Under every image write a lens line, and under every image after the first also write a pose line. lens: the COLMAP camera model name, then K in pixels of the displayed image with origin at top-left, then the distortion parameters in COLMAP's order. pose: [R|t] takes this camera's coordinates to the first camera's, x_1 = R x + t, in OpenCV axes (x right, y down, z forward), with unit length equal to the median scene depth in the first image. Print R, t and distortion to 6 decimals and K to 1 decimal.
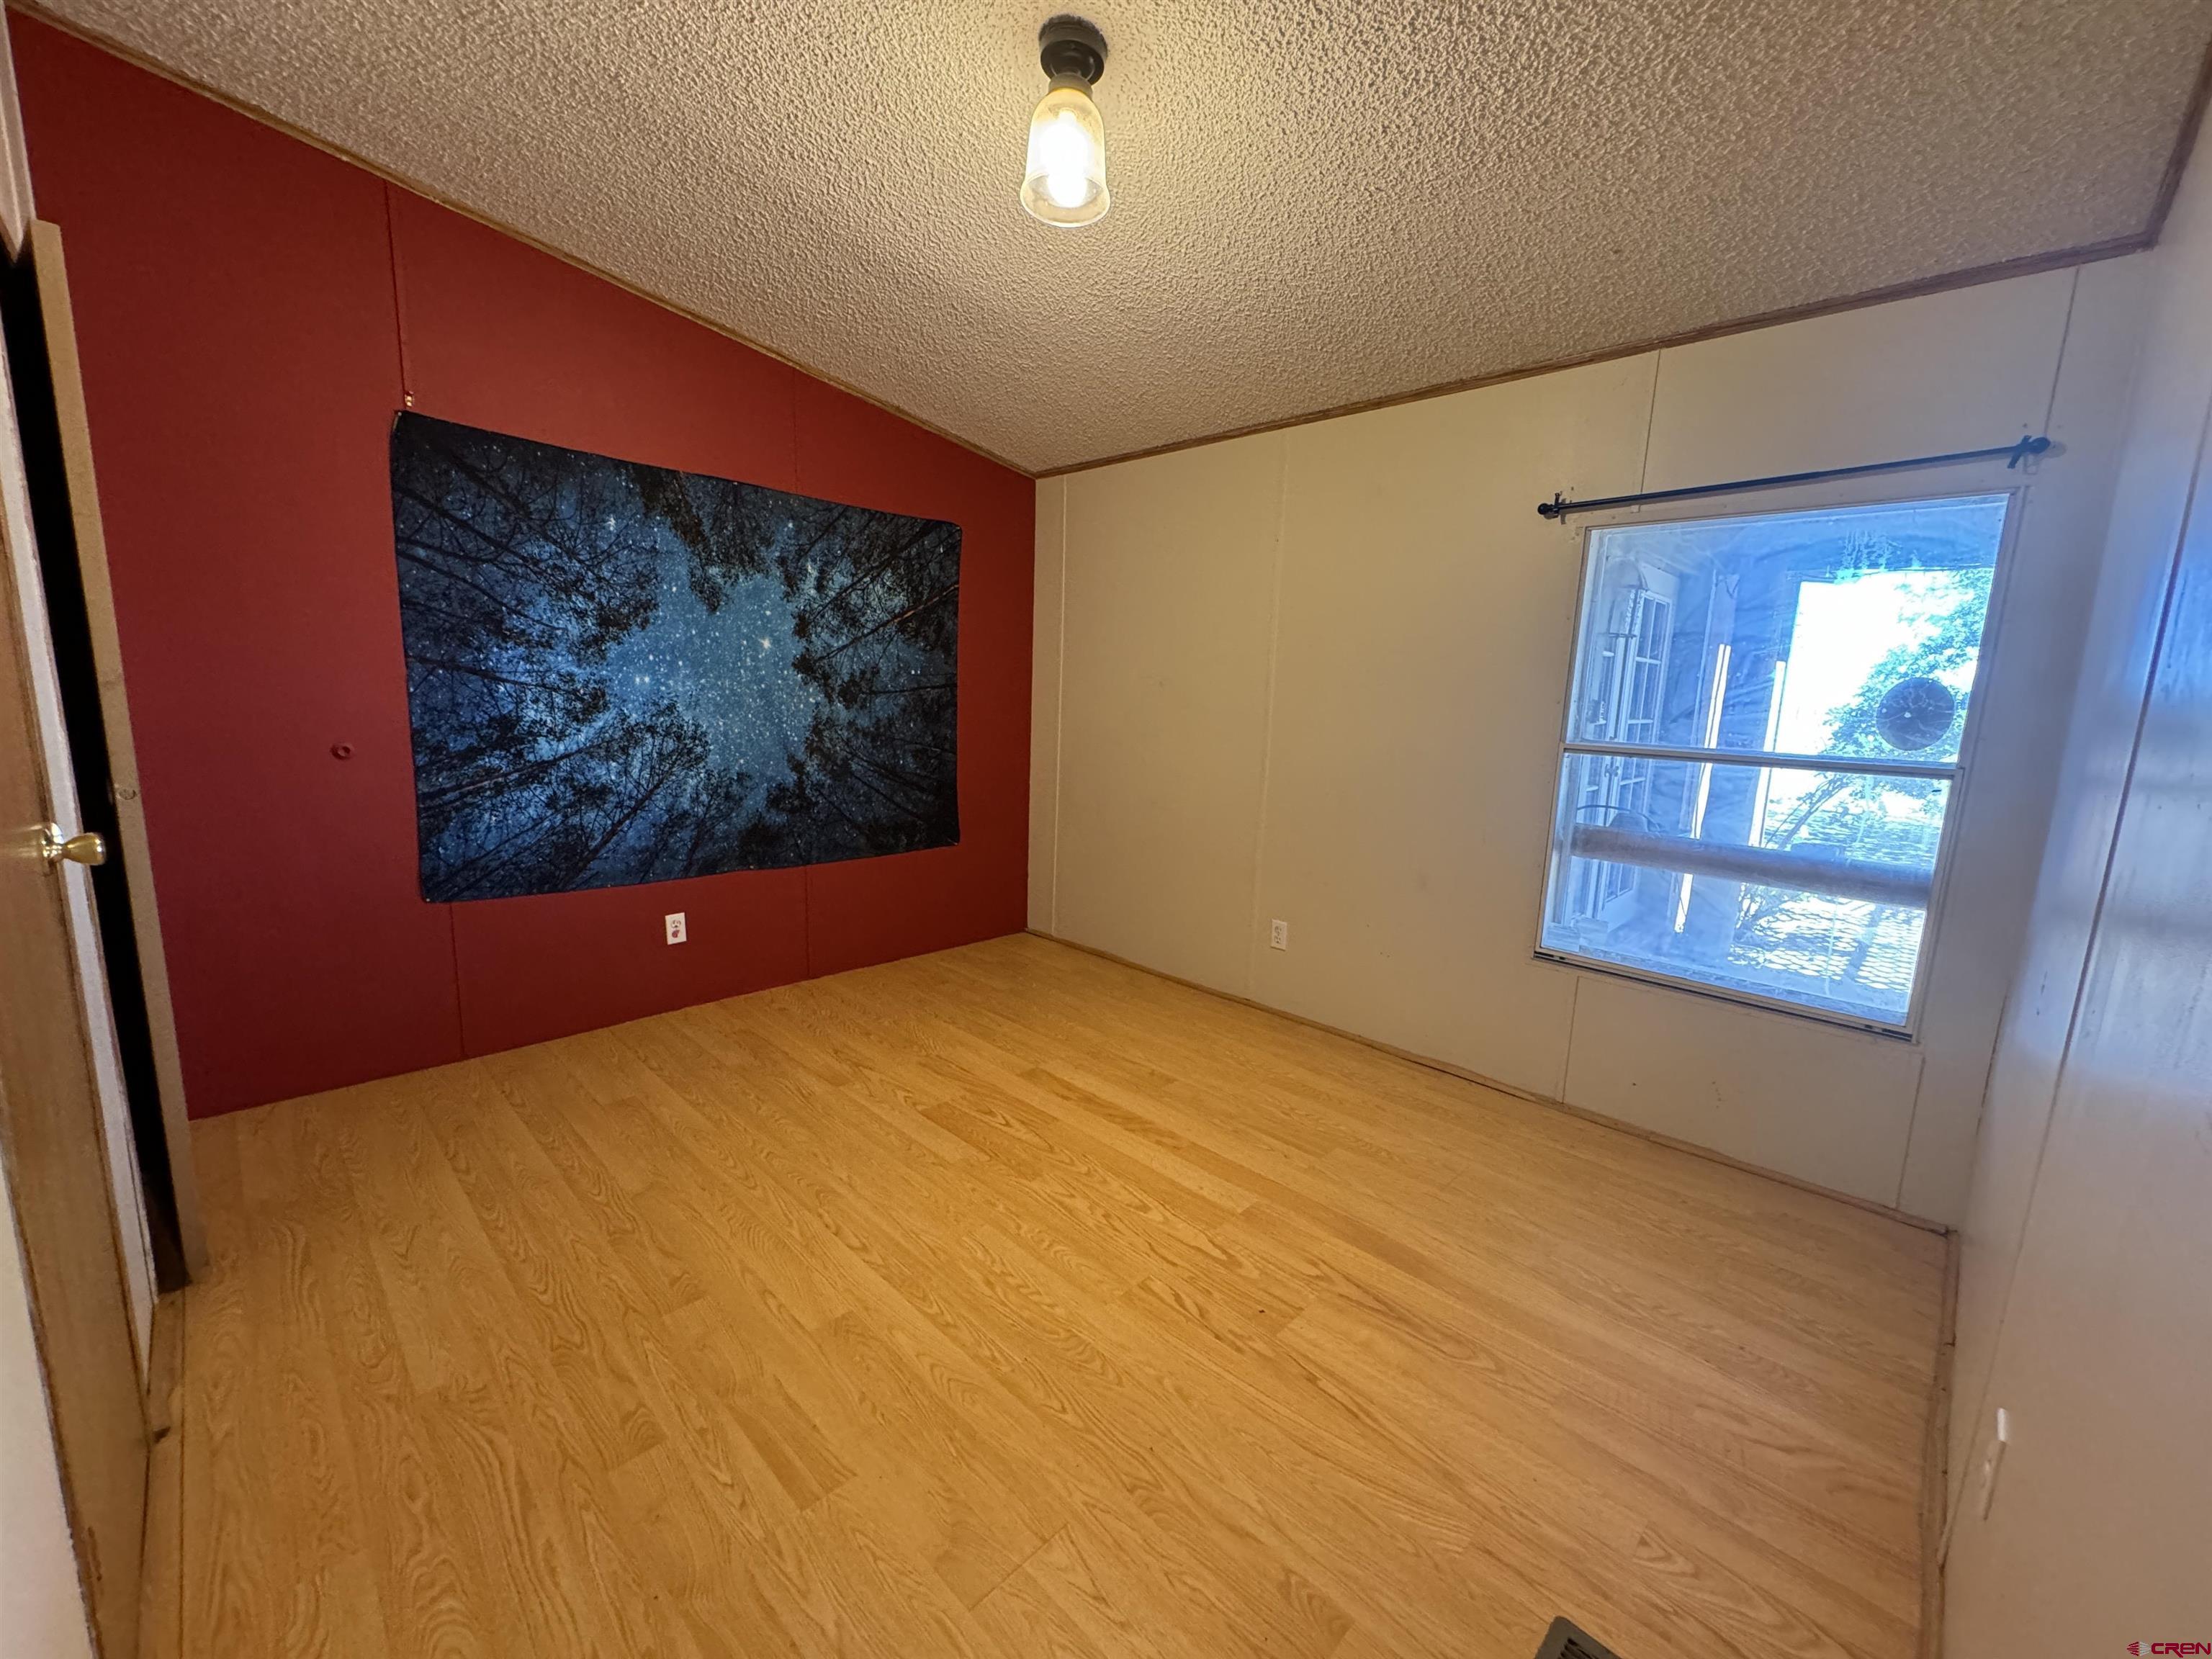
lens RADIAL K [[885.3, 0, 1106.0], [0, 885.3, 829.5], [0, 0, 1]] dist [0.003462, 0.000107]
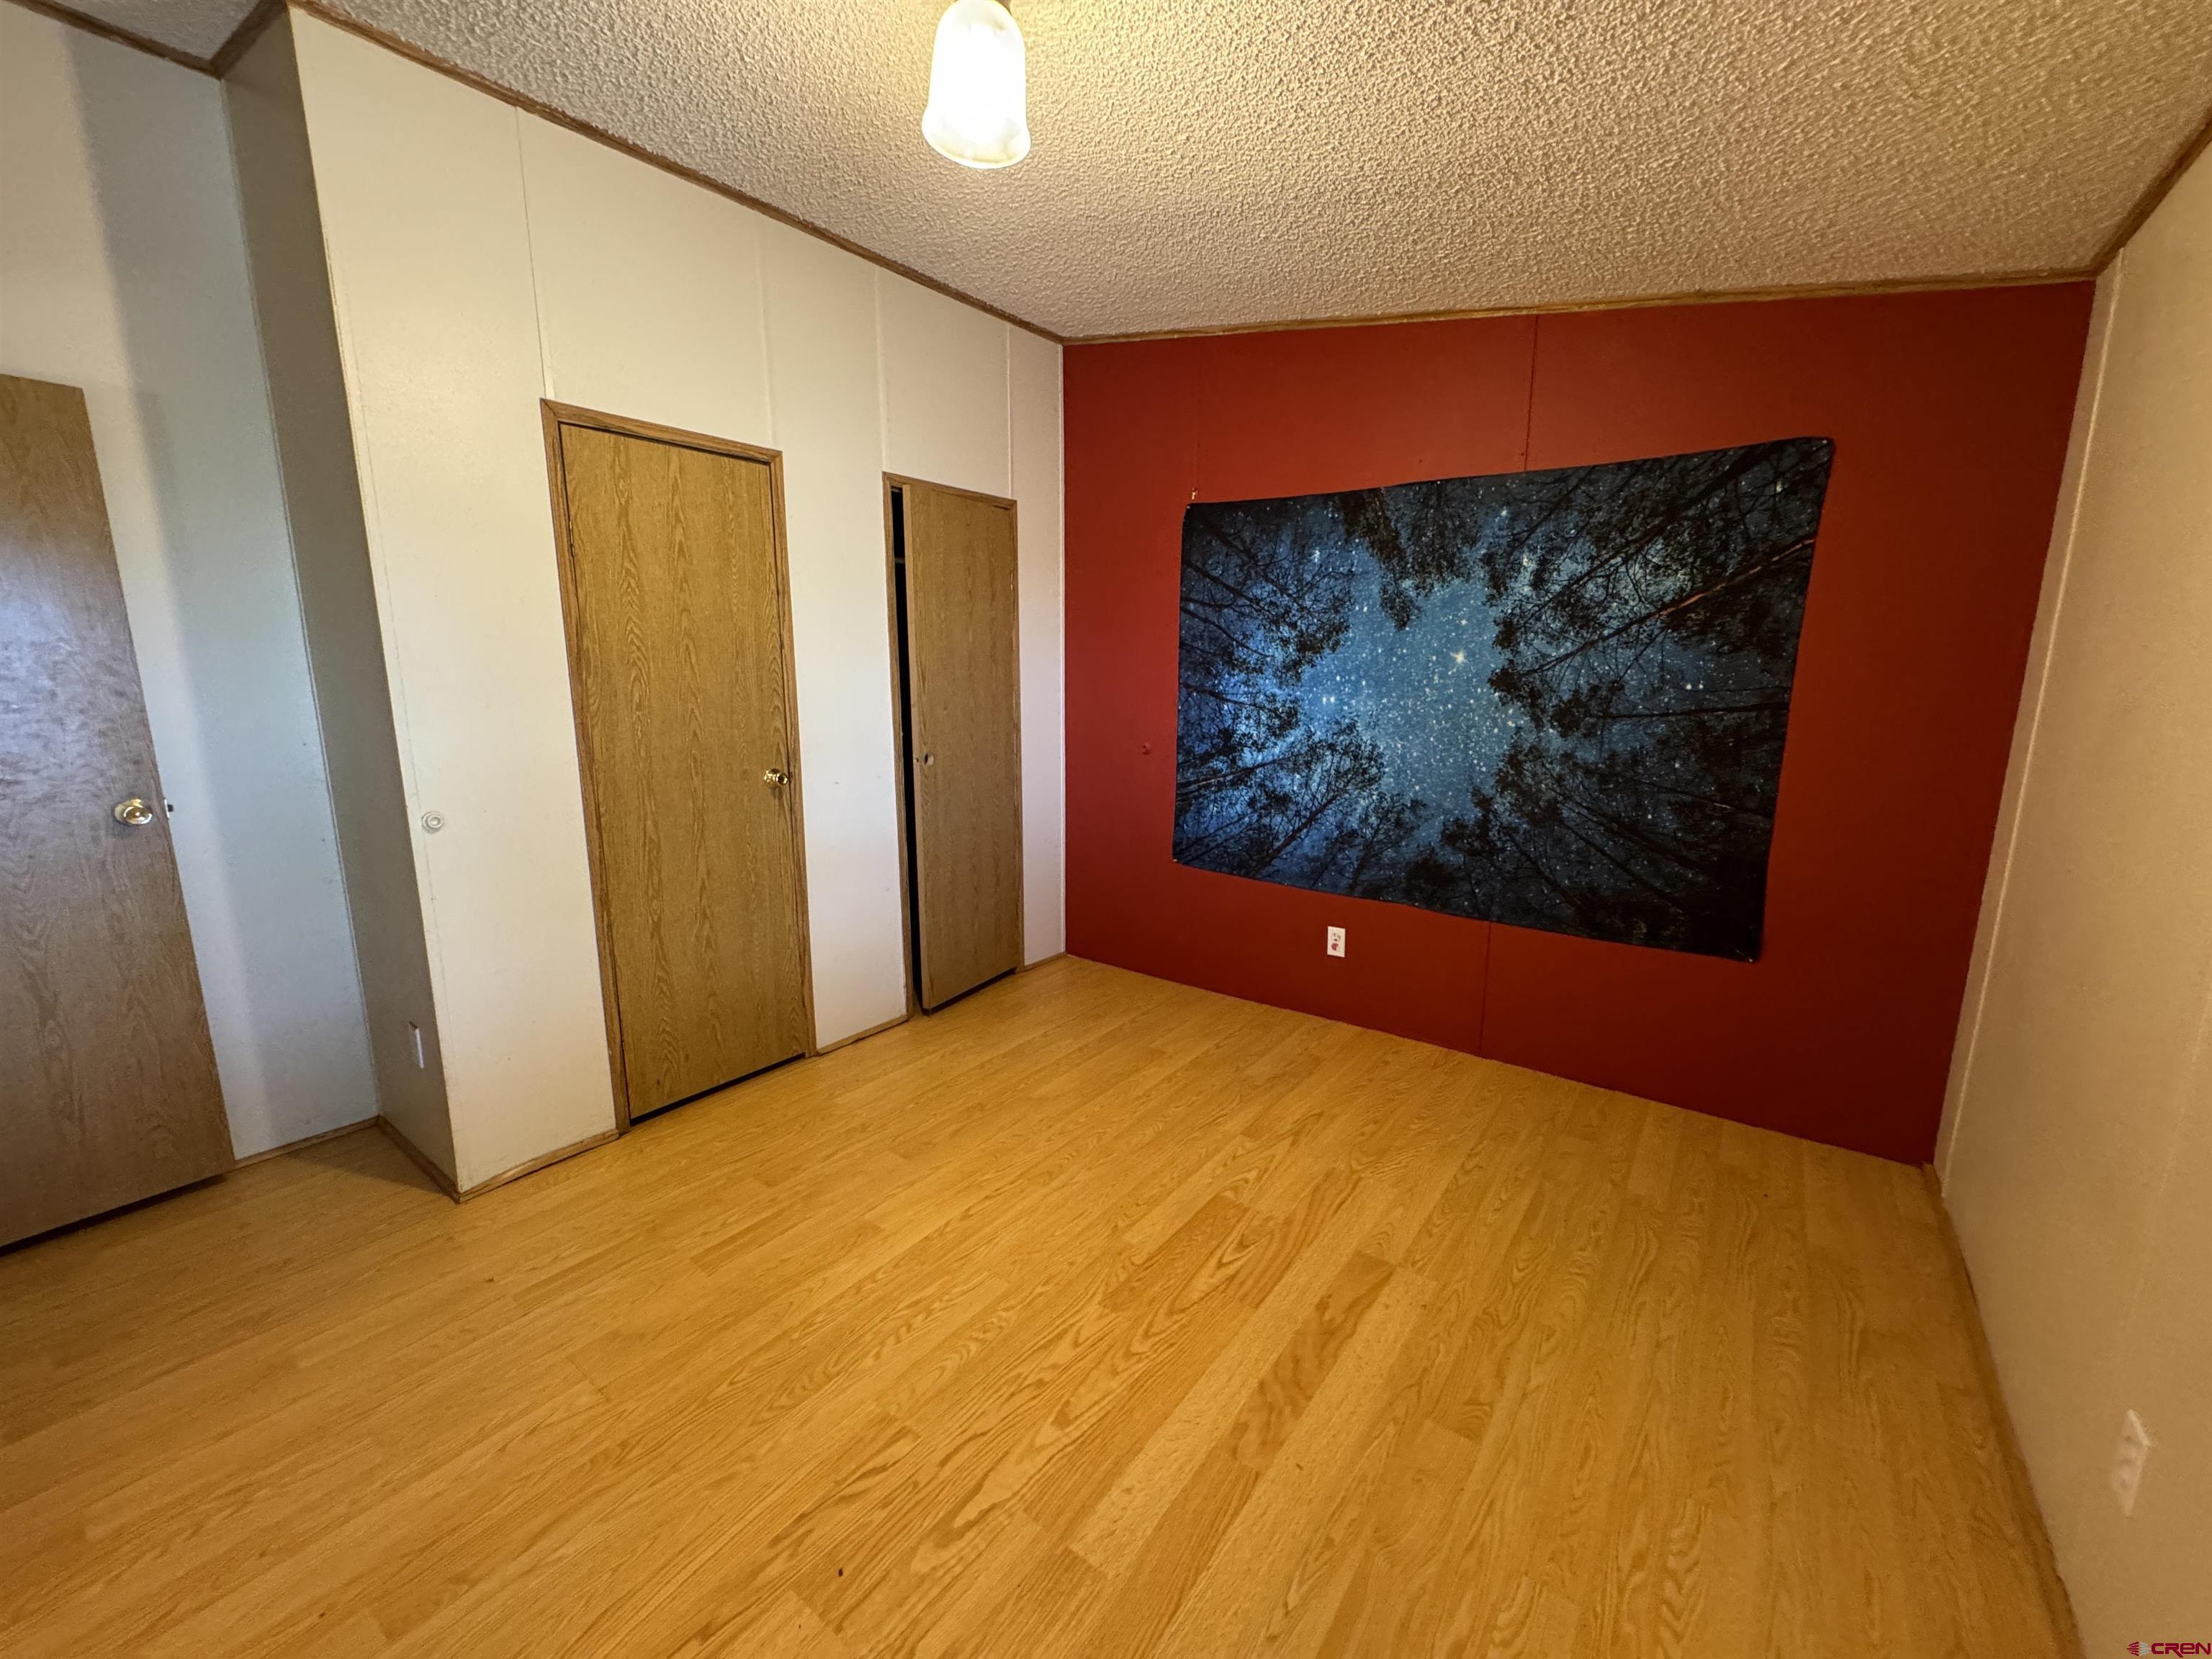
lens RADIAL K [[885.3, 0, 1106.0], [0, 885.3, 829.5], [0, 0, 1]] dist [0.003462, 0.000107]
pose [[0.132314, 0.147321, -0.980199, 0.466101], [-0.158233, 0.979351, 0.125834, -0.102601], [0.978497, 0.138450, 0.152893, 0.569561]]
